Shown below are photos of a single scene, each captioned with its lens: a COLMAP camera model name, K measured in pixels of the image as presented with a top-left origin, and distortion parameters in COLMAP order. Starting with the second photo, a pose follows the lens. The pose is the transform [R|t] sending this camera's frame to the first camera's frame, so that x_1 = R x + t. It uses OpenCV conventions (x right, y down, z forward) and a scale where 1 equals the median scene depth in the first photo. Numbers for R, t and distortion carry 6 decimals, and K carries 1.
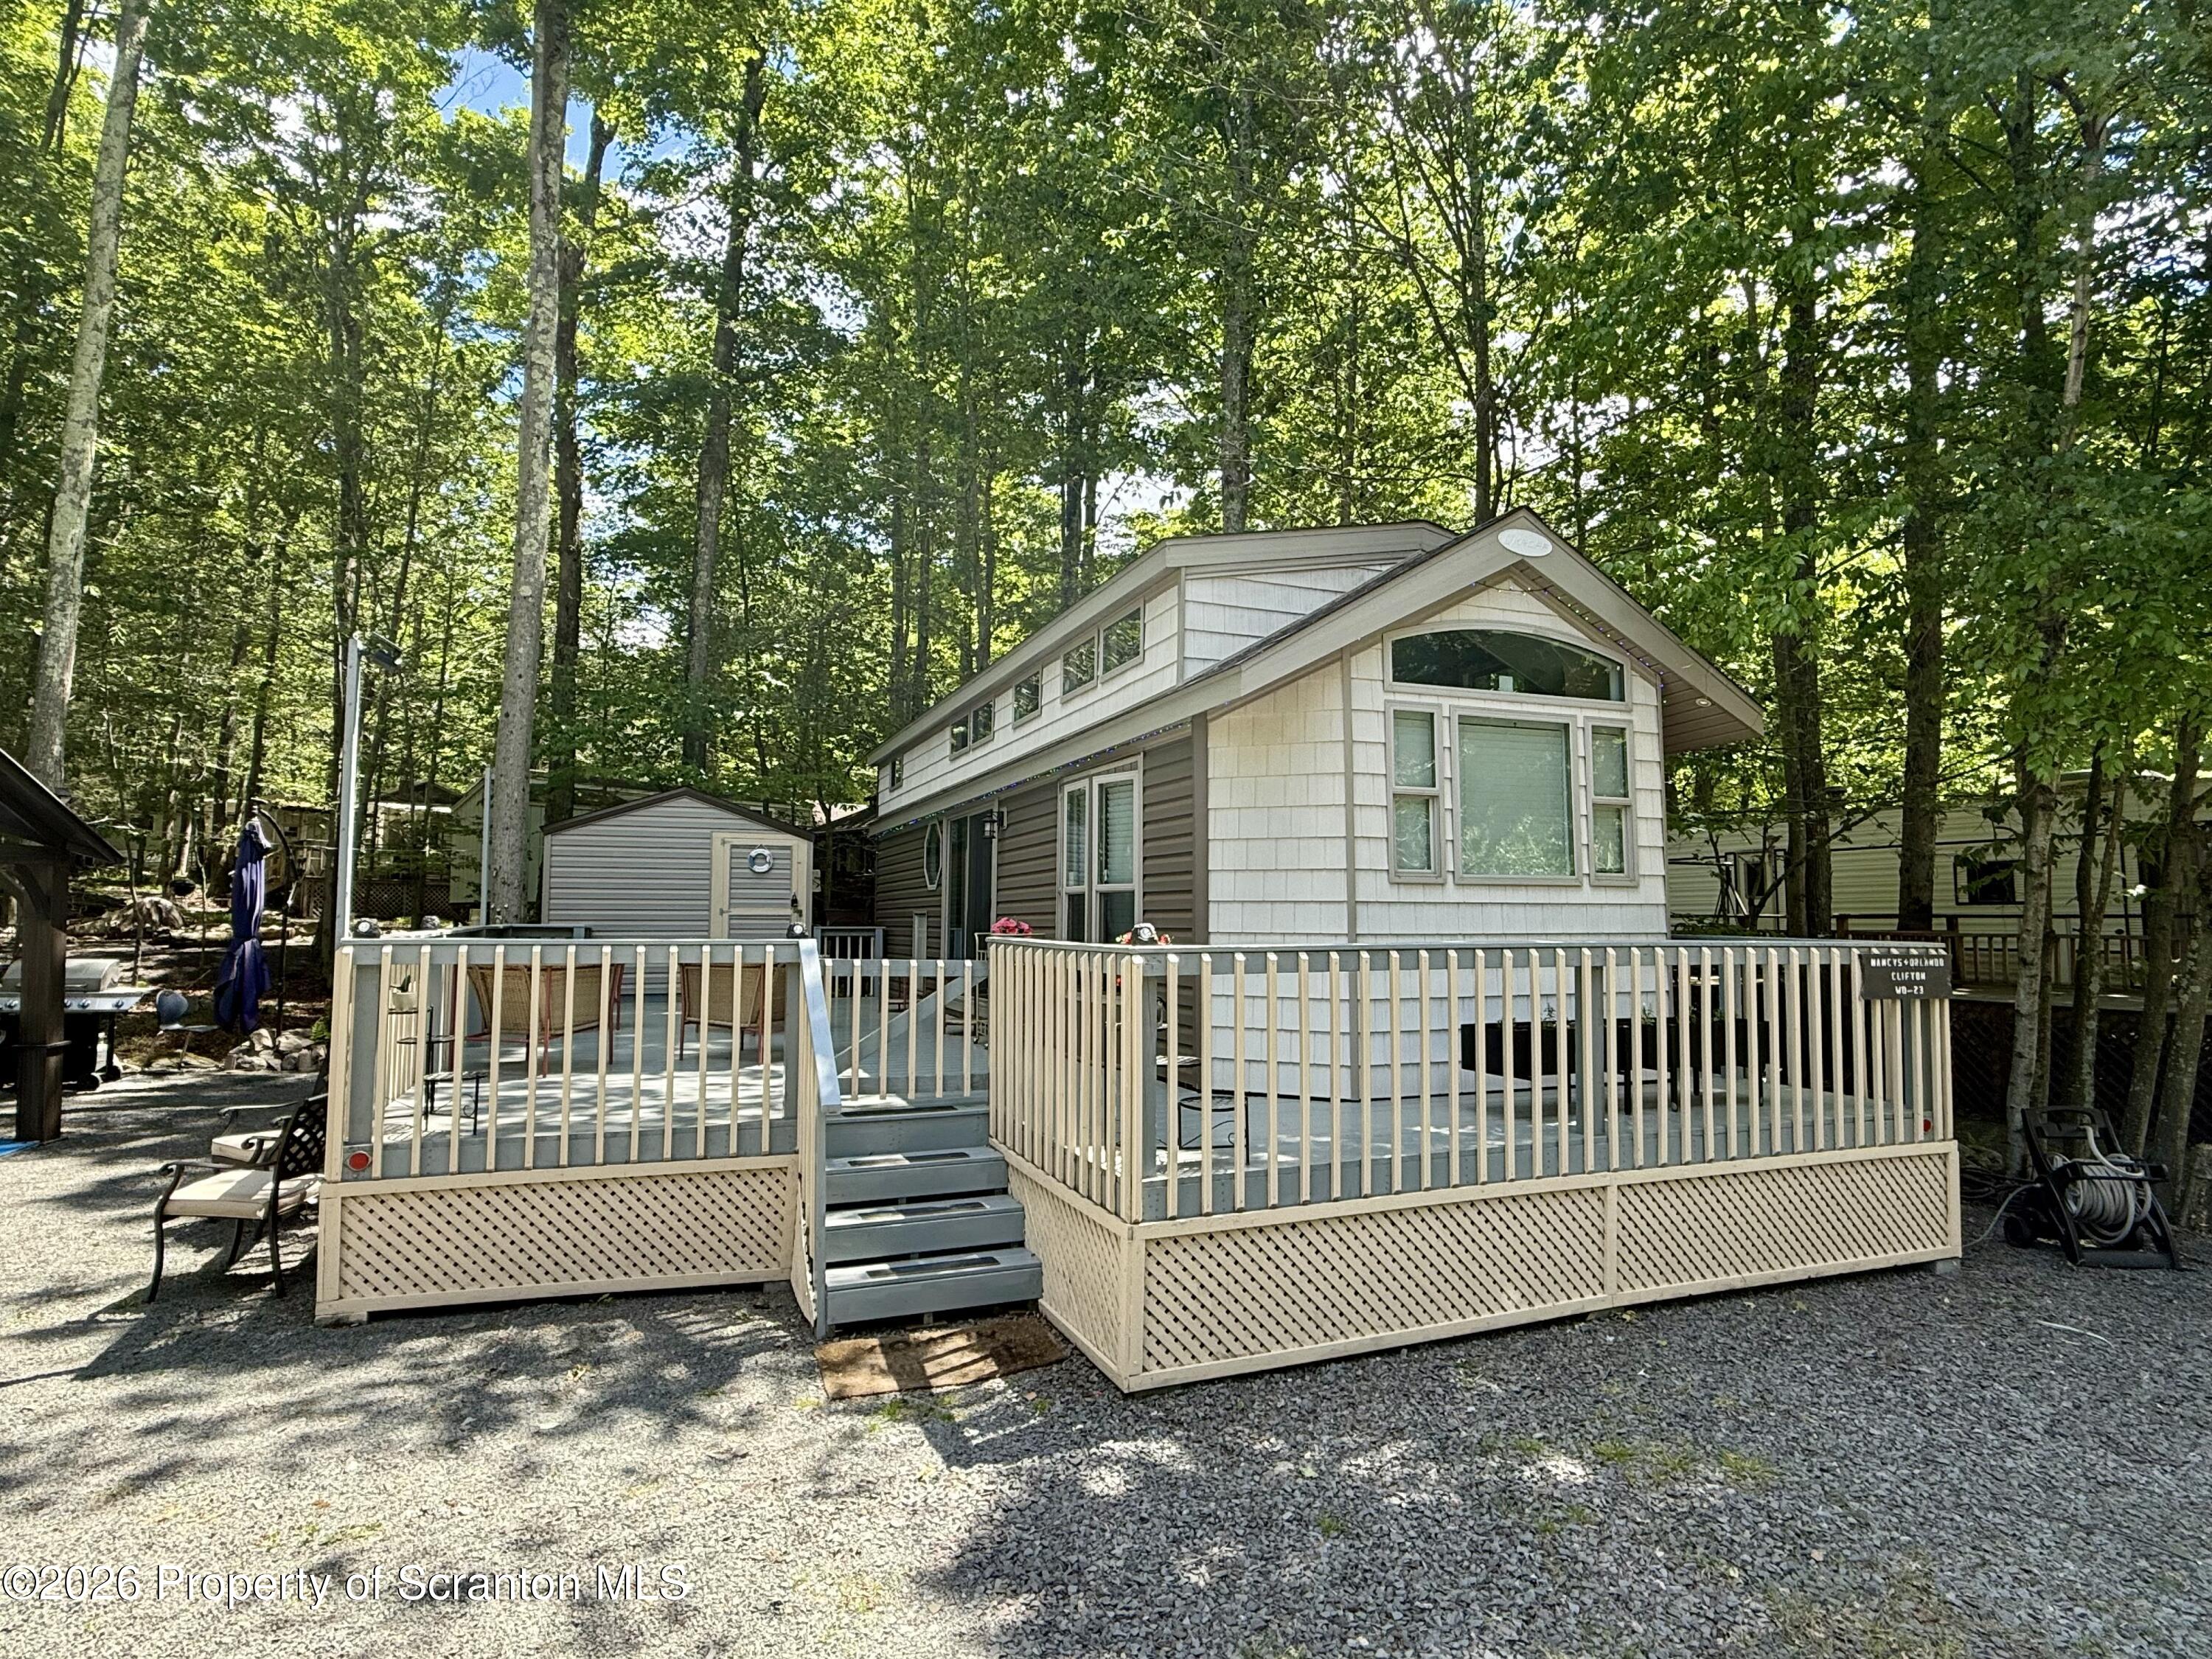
lens RADIAL K [[1165.4, 0, 1097.8], [0, 1165.4, 836.1], [0, 0, 1]] dist [0.004021, -0.002476]
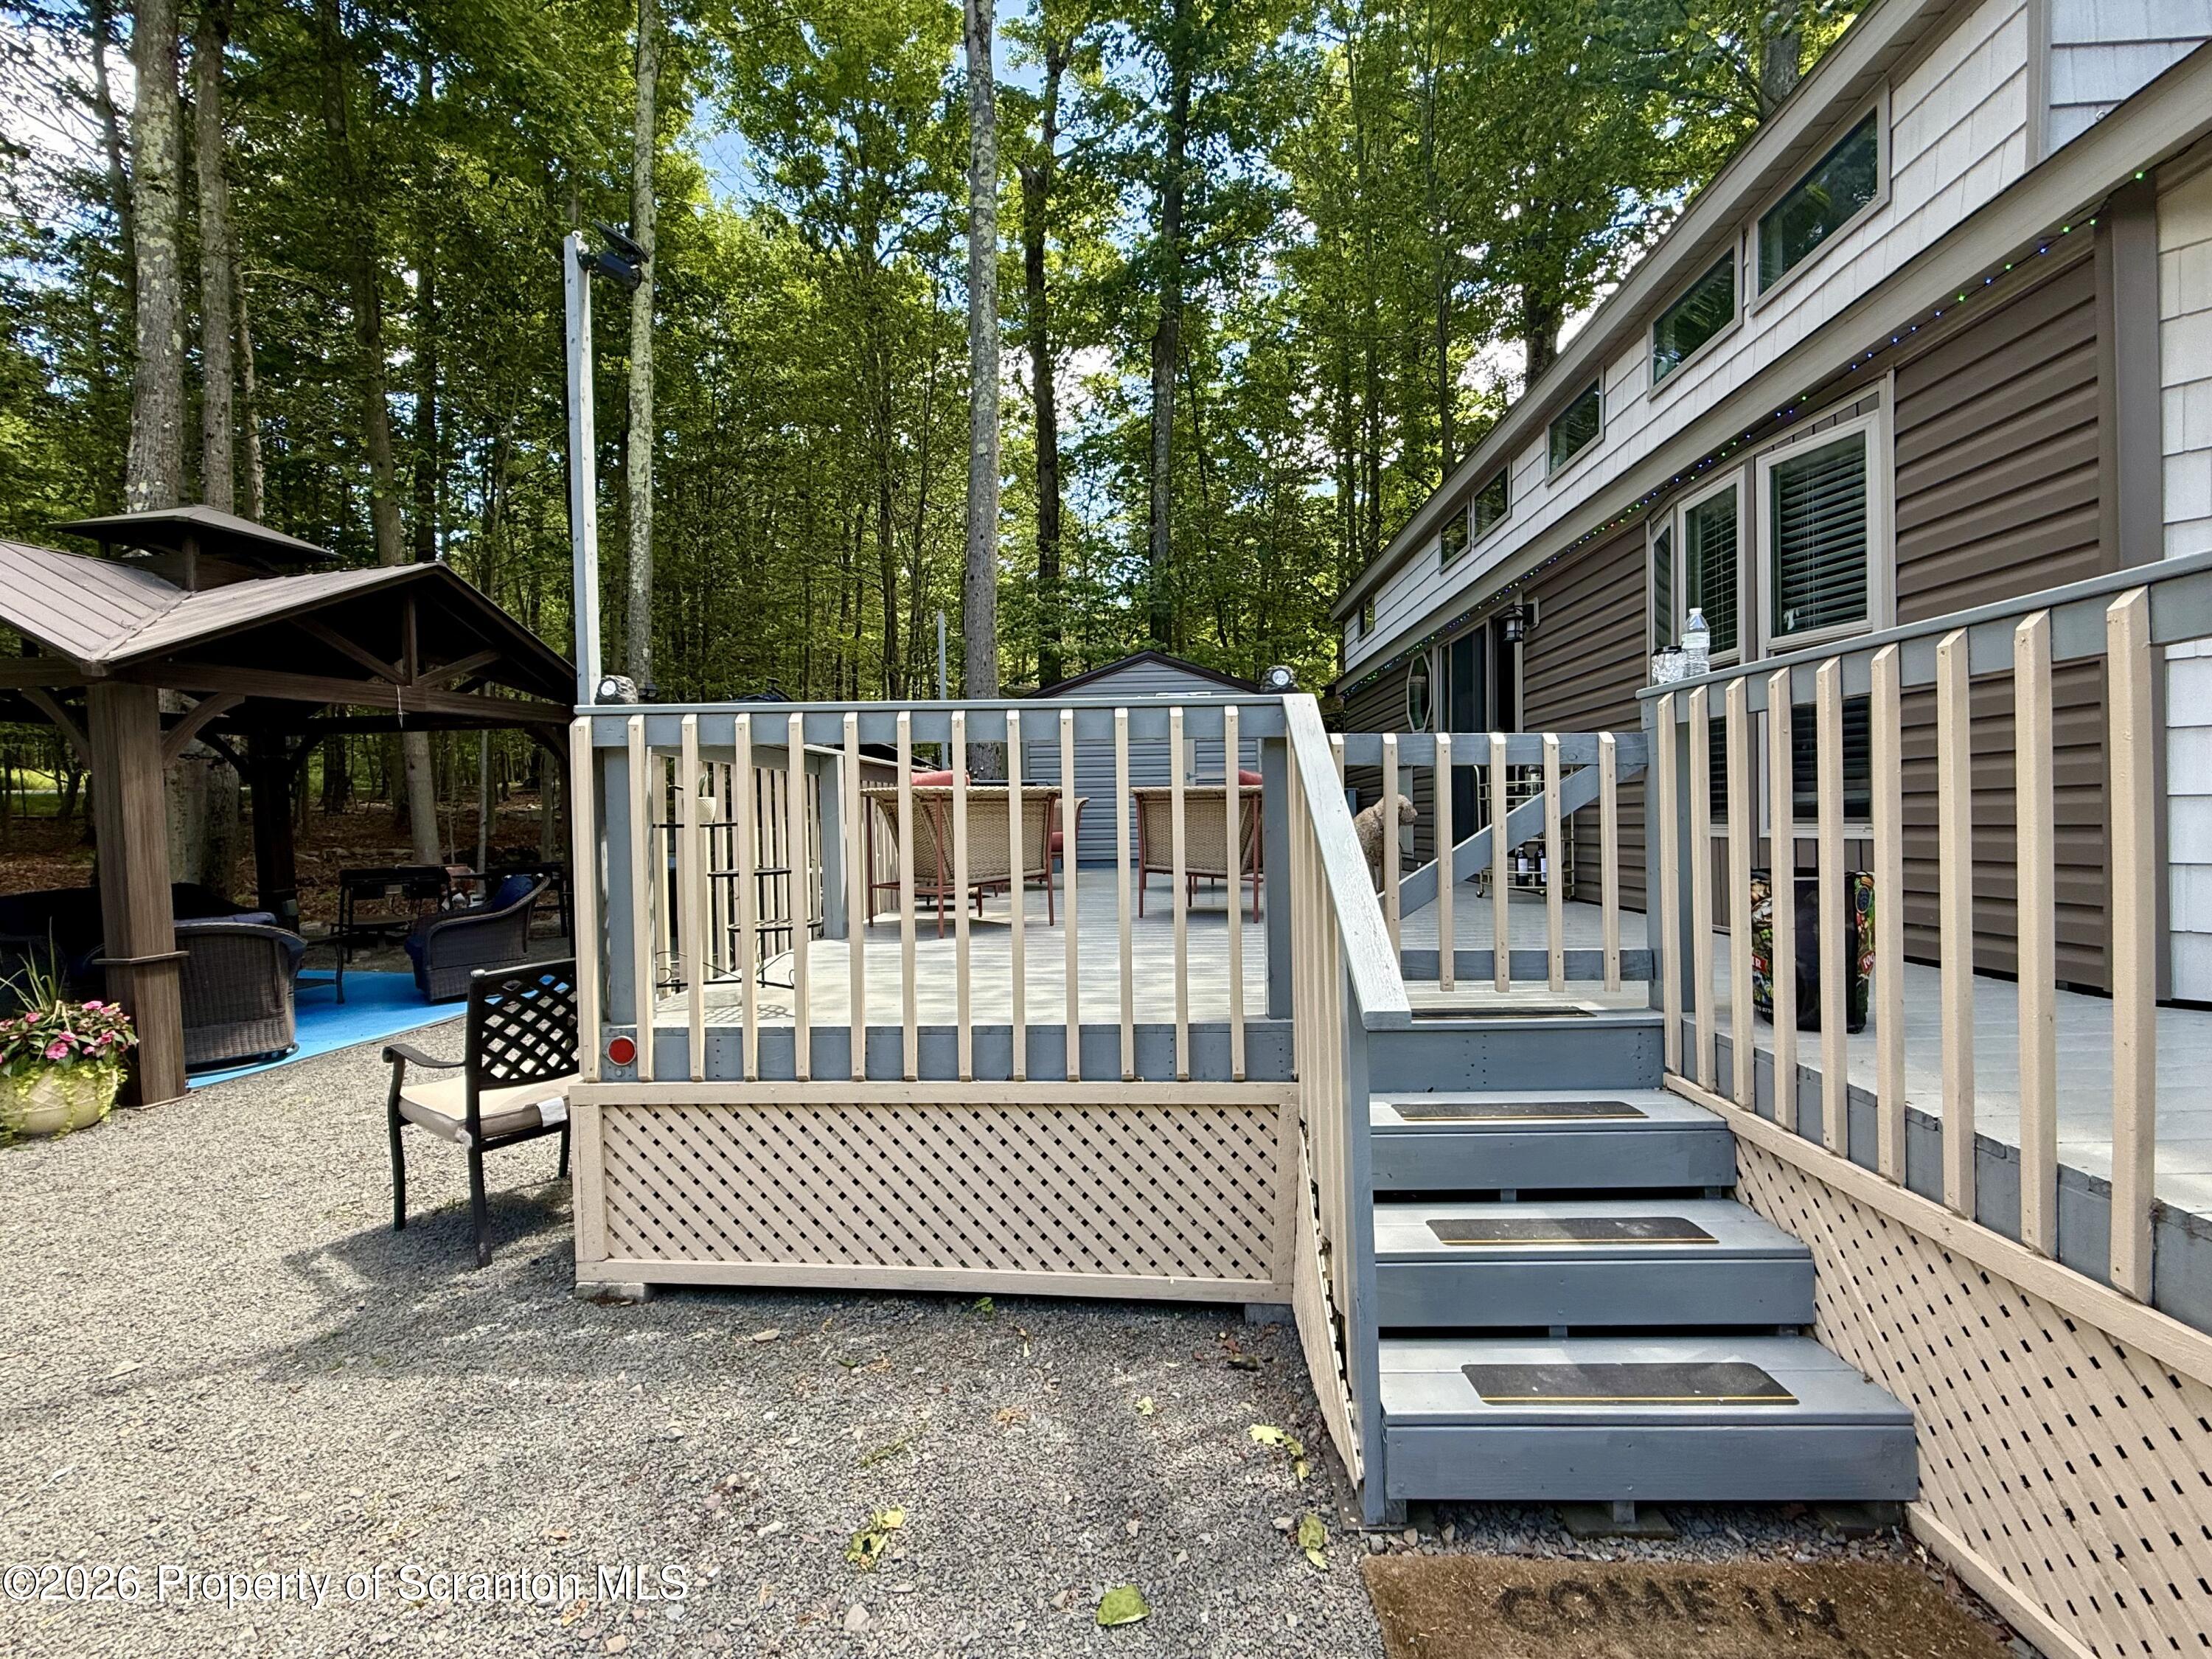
lens RADIAL K [[965.0, 0, 1095.9], [0, 965.0, 827.1], [0, 0, 1]] dist [-0.000502, 0.000191]
pose [[0.912651, -0.017603, -0.408361, -0.131901], [0.050172, 0.996342, 0.069181, 0.098726], [0.405649, -0.083626, 0.910195, 0.472368]]
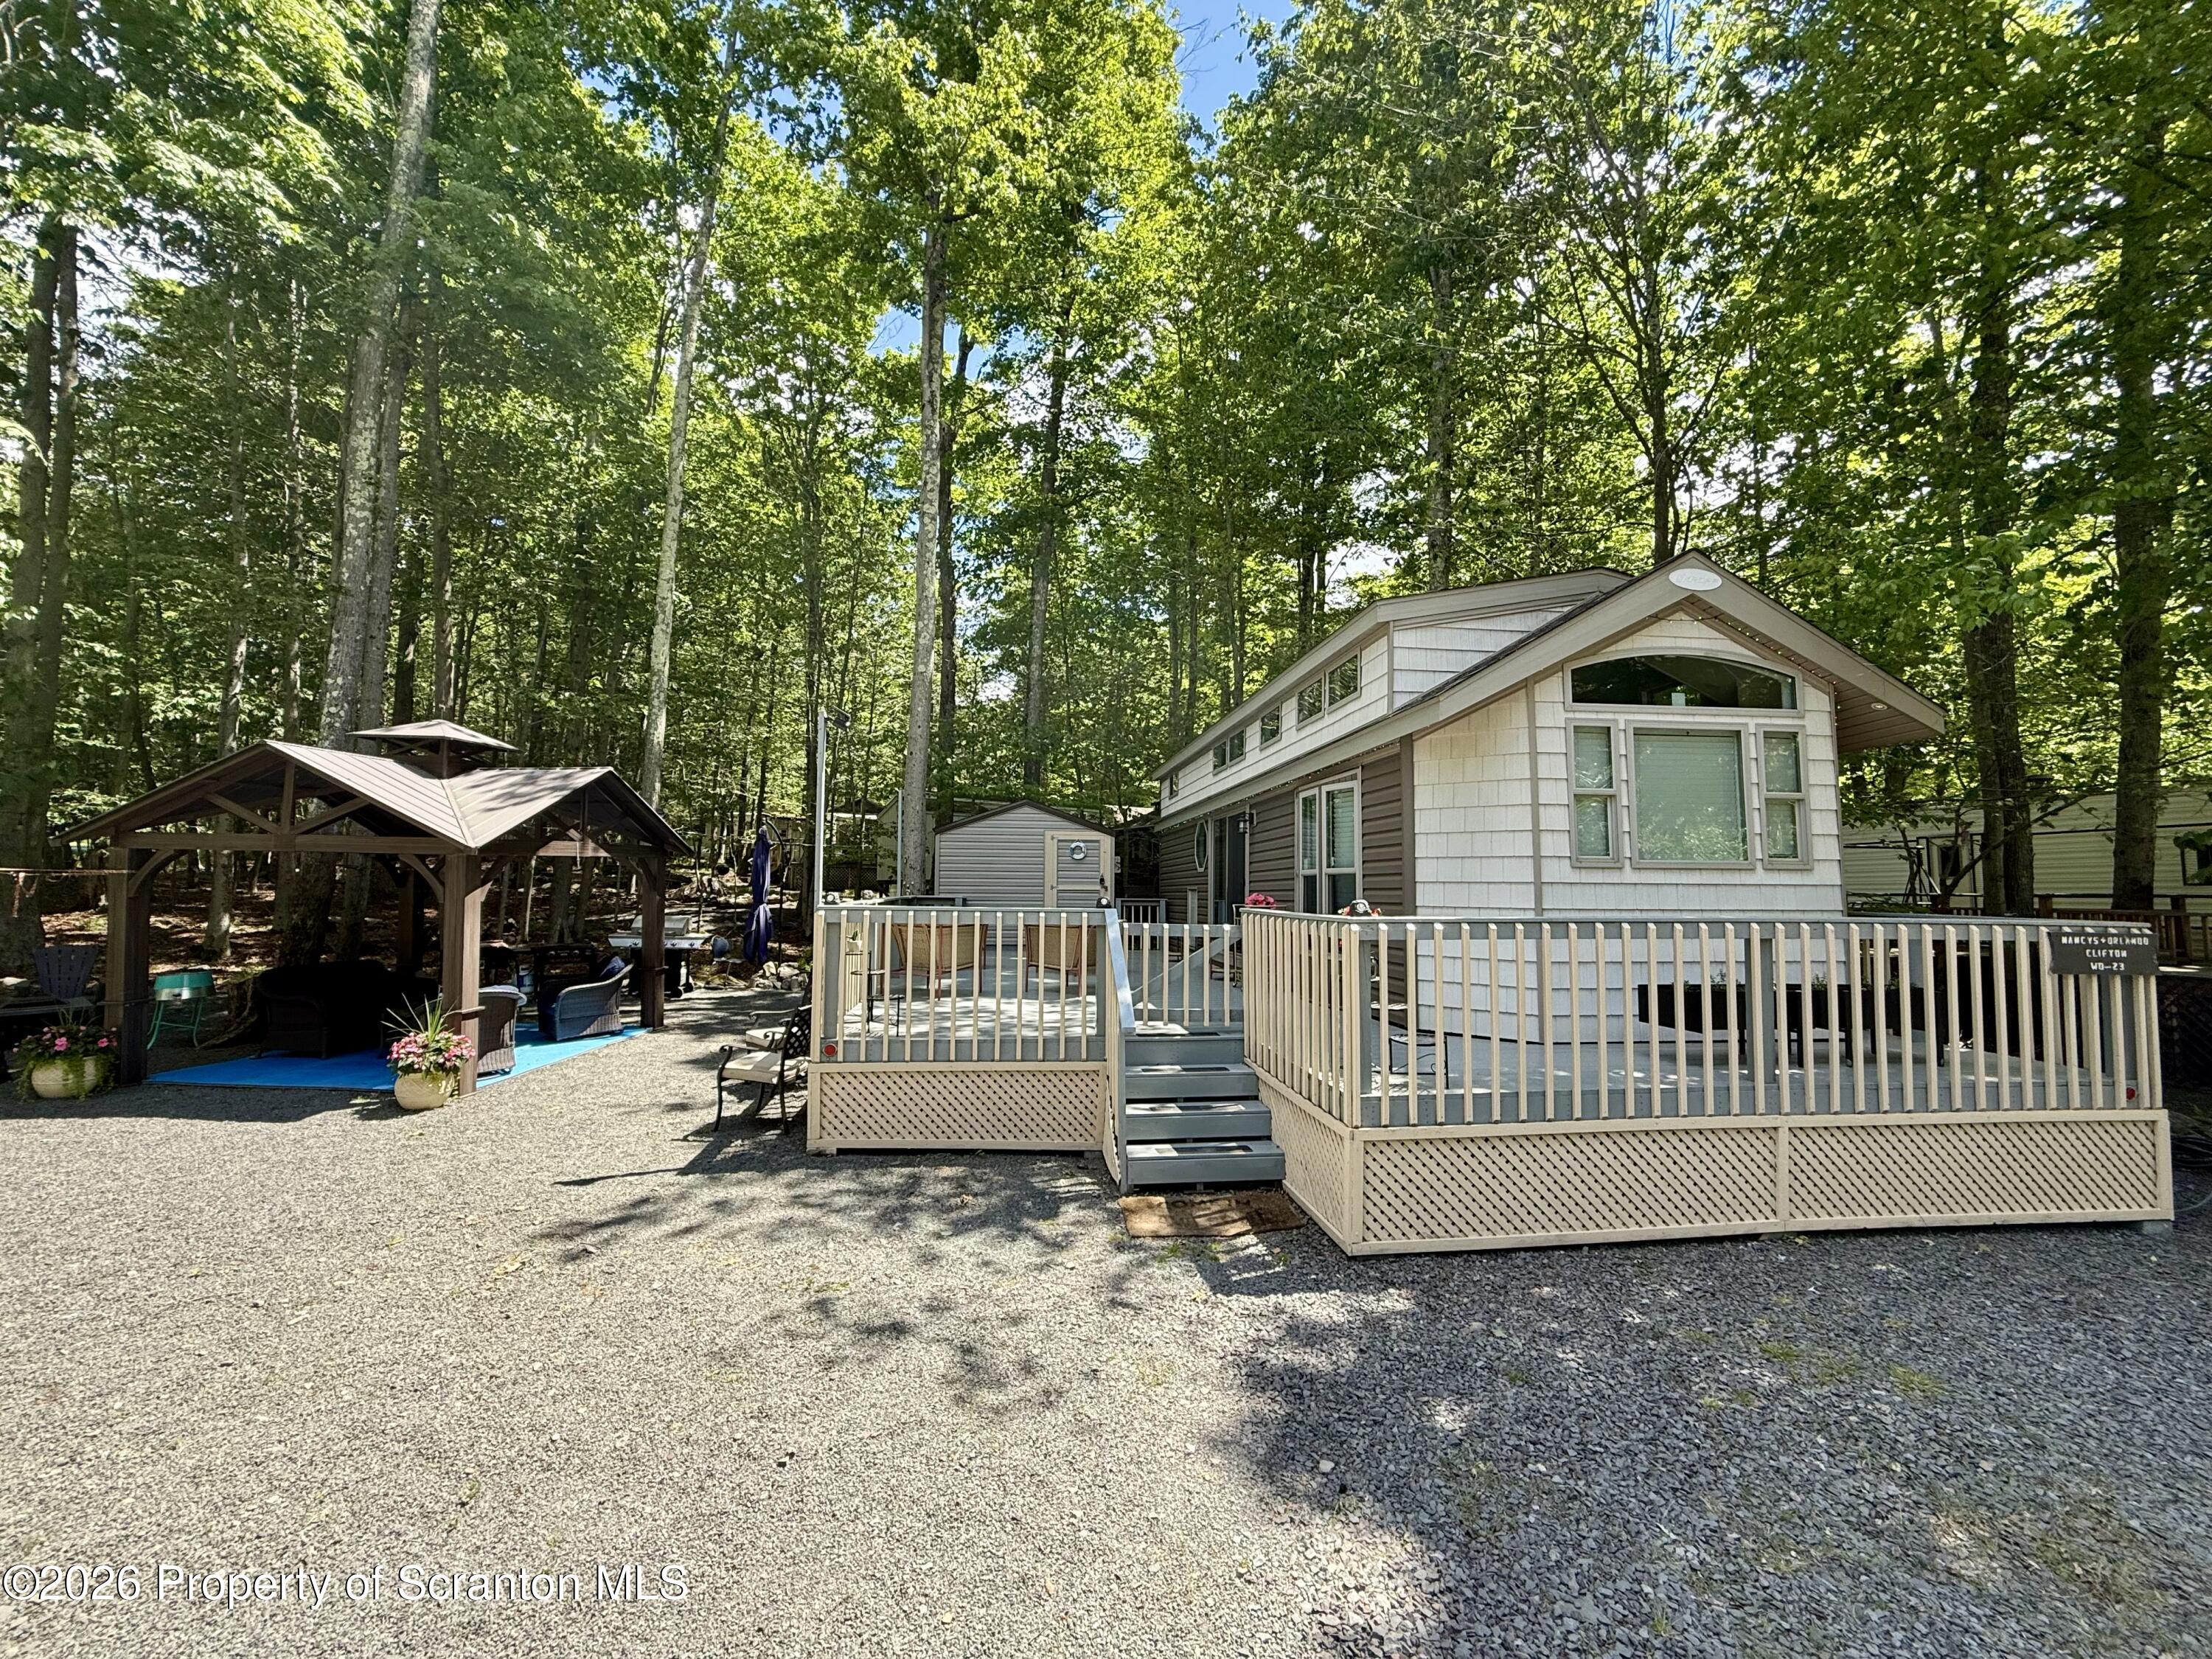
lens RADIAL K [[879.6, 0, 1096.5], [0, 879.6, 831.5], [0, 0, 1]] dist [0.001734, 0.000065]
pose [[0.966007, -0.012550, -0.258210, 0.007224], [0.012936, 0.999916, -0.000205, -0.003554], [0.258191, -0.003142, 0.966089, -0.021799]]
